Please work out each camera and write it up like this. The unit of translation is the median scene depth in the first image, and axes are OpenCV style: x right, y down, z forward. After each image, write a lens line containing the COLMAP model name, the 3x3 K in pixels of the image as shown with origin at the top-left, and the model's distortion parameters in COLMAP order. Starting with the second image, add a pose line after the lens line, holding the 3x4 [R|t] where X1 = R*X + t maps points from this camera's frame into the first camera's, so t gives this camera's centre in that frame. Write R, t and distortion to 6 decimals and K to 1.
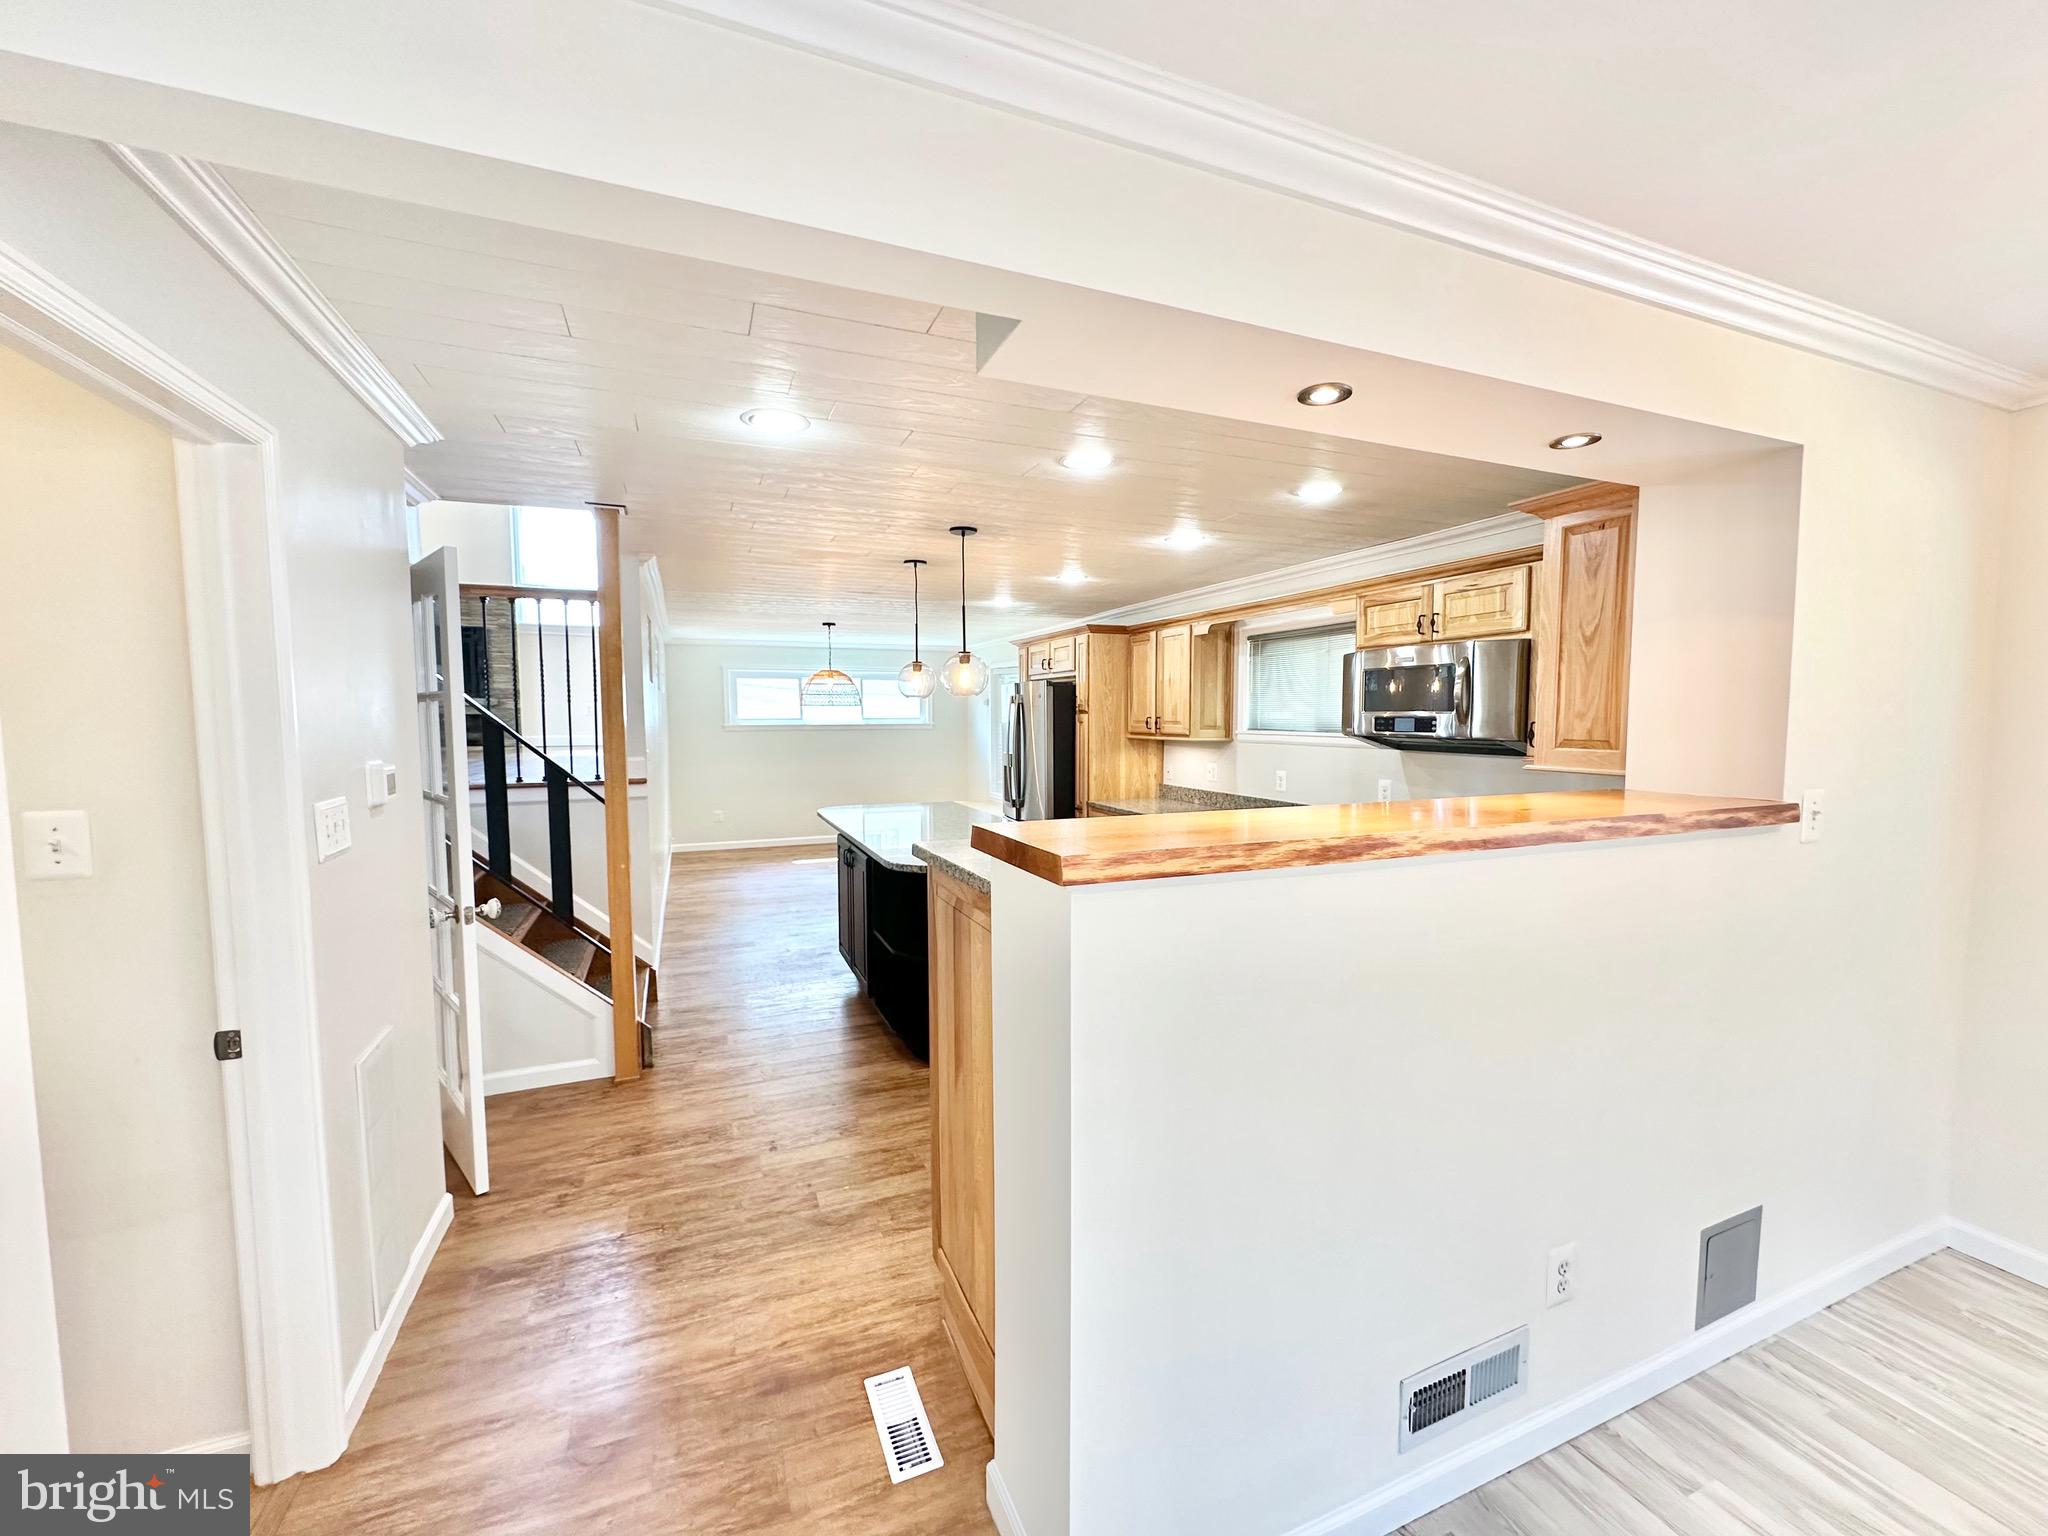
lens RADIAL K [[816.3, 0, 1023.6], [0, 816.3, 771.4], [0, 0, 1]] dist [-0.000672, -0.000319]
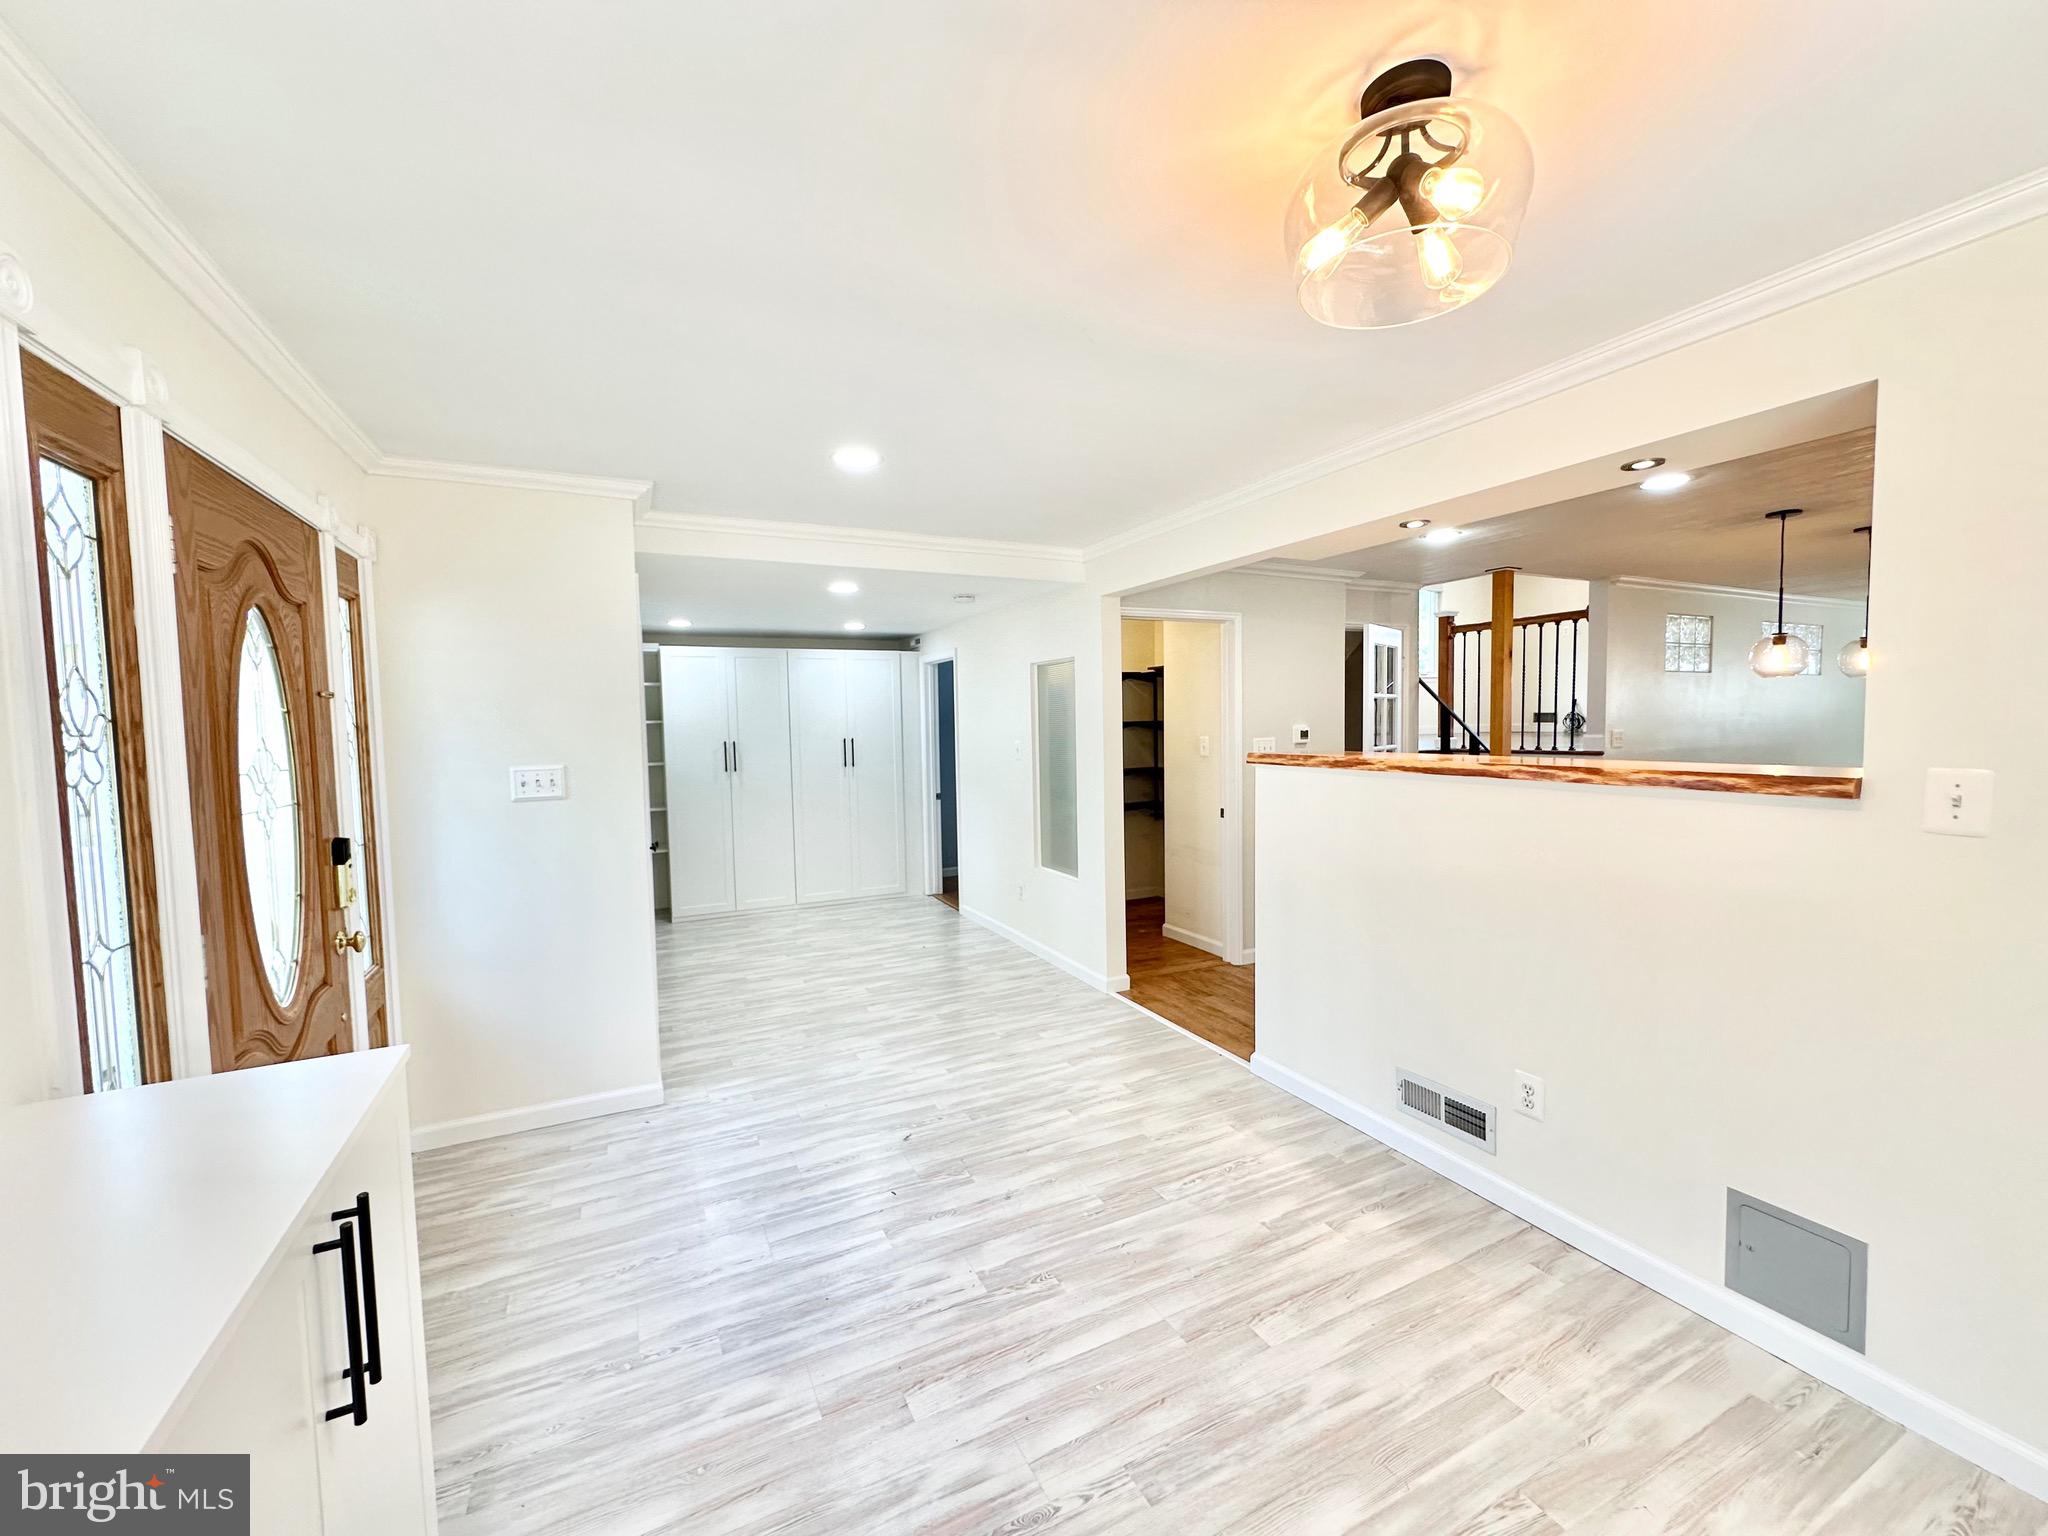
lens RADIAL K [[816.3, 0, 1023.6], [0, 816.3, 771.4], [0, 0, 1]] dist [-0.000672, -0.000319]
pose [[0.062086, 0.067423, -0.995791, 1.956848], [-0.042709, 0.996981, 0.064841, 0.013010], [0.997157, 0.038504, 0.064778, 0.028518]]
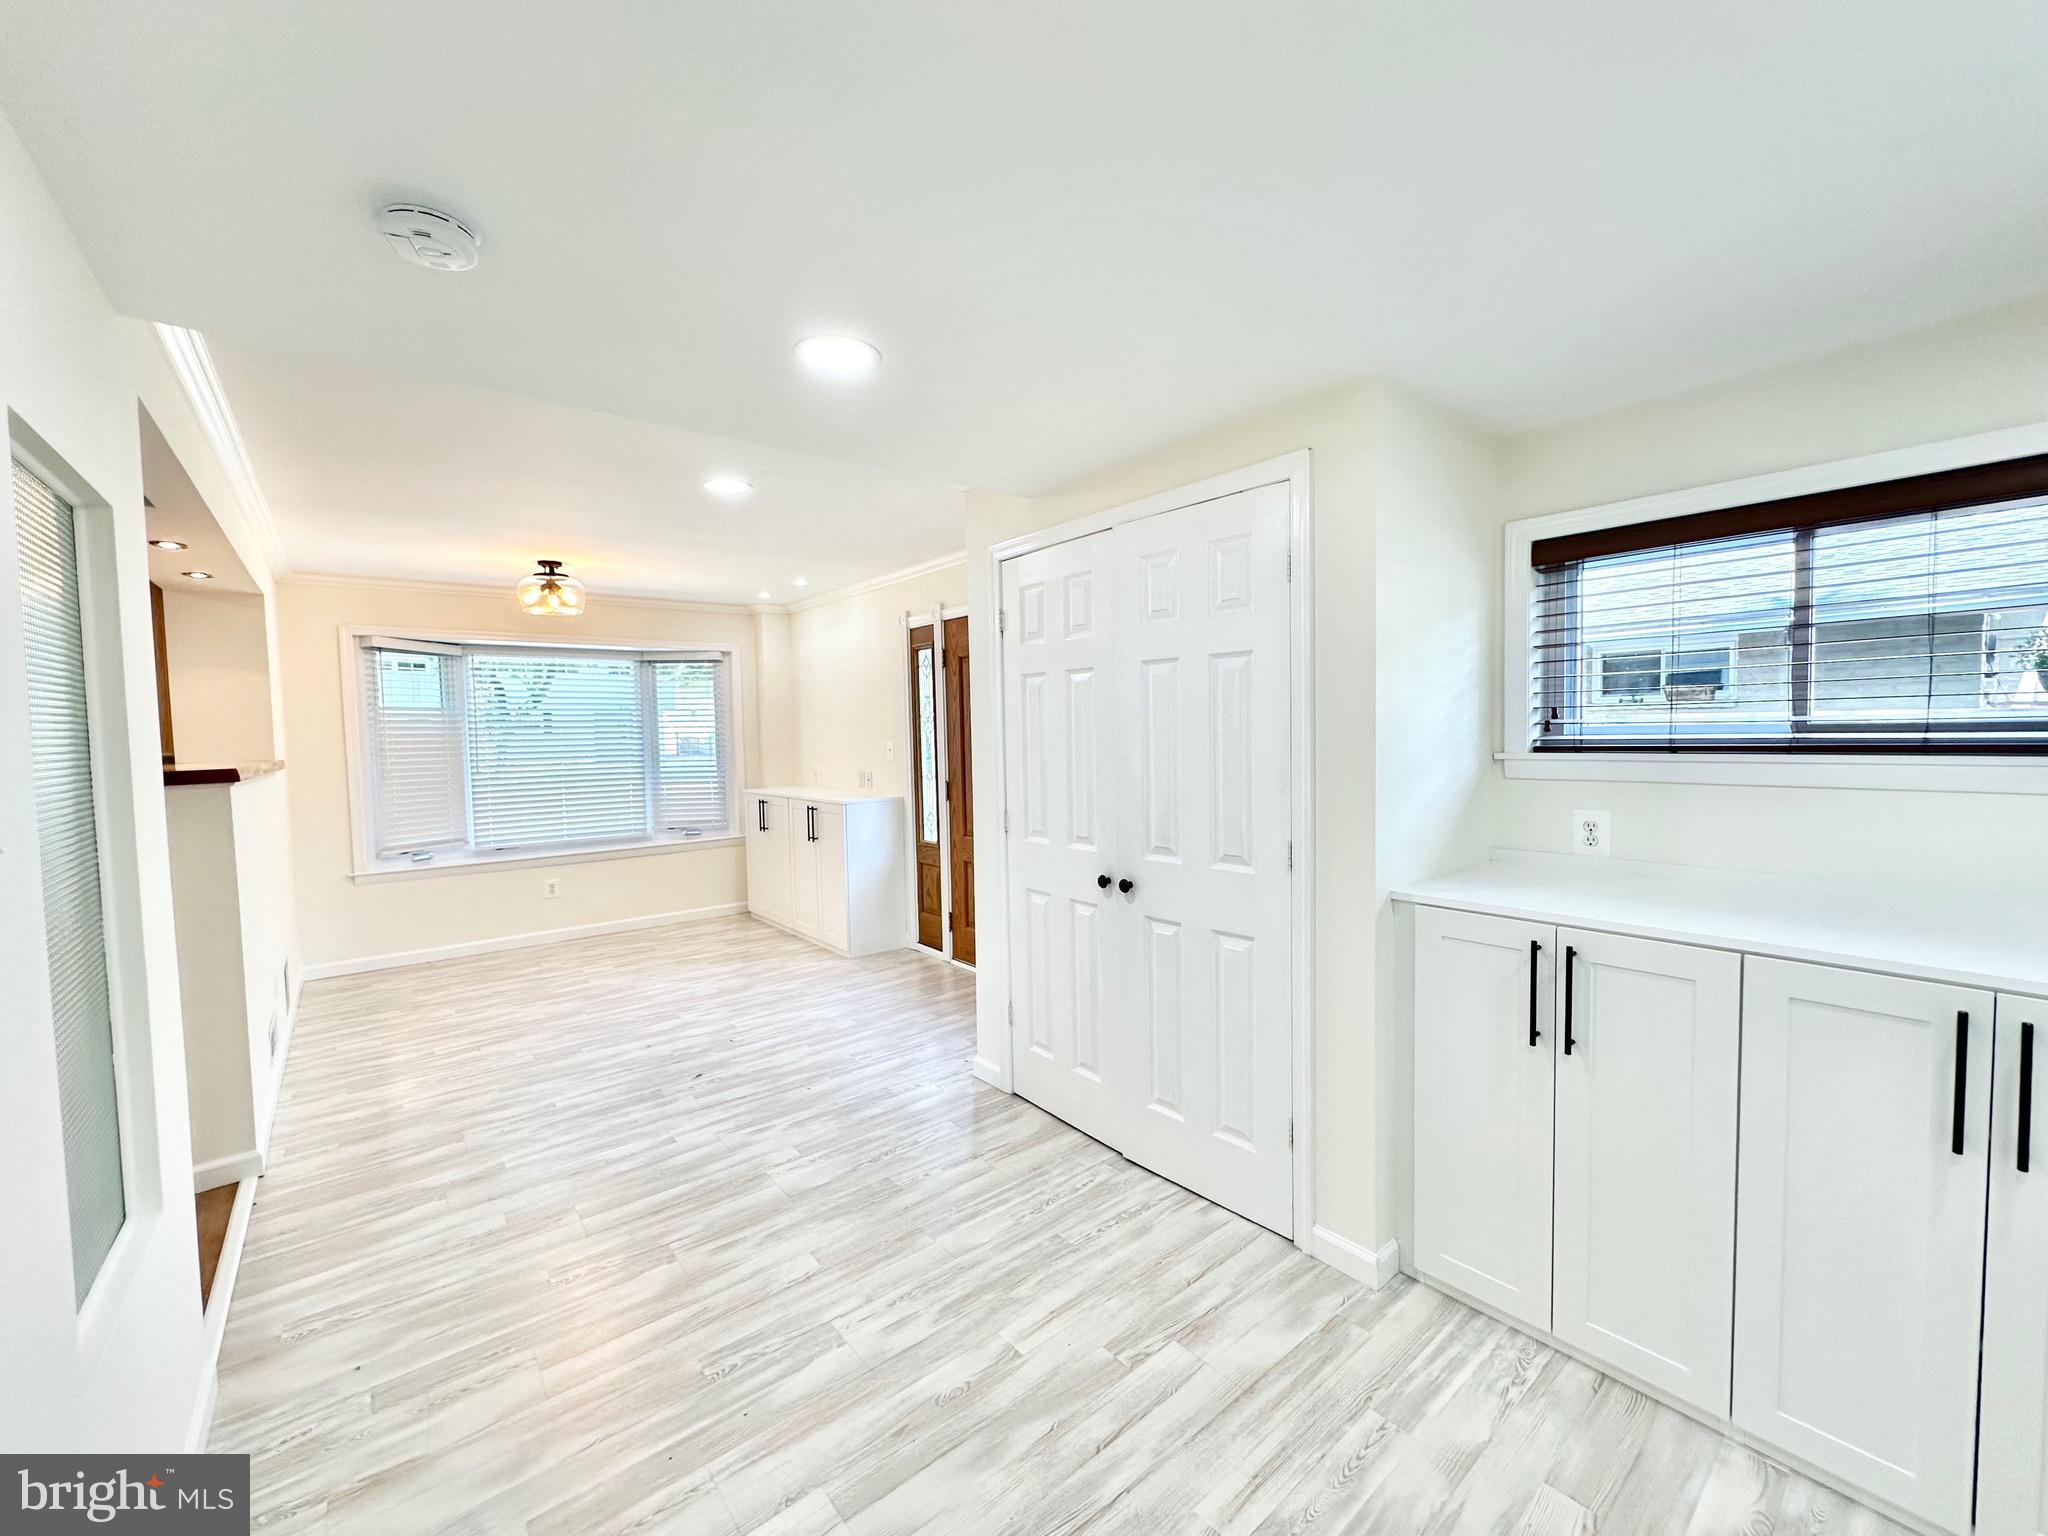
lens RADIAL K [[816.3, 0, 1023.6], [0, 816.3, 771.4], [0, 0, 1]] dist [-0.000672, -0.000319]
pose [[-0.288482, -0.037578, 0.956747, -1.874589], [0.082815, 0.994506, 0.064031, 0.098629], [-0.953897, 0.097705, -0.283786, -0.287126]]
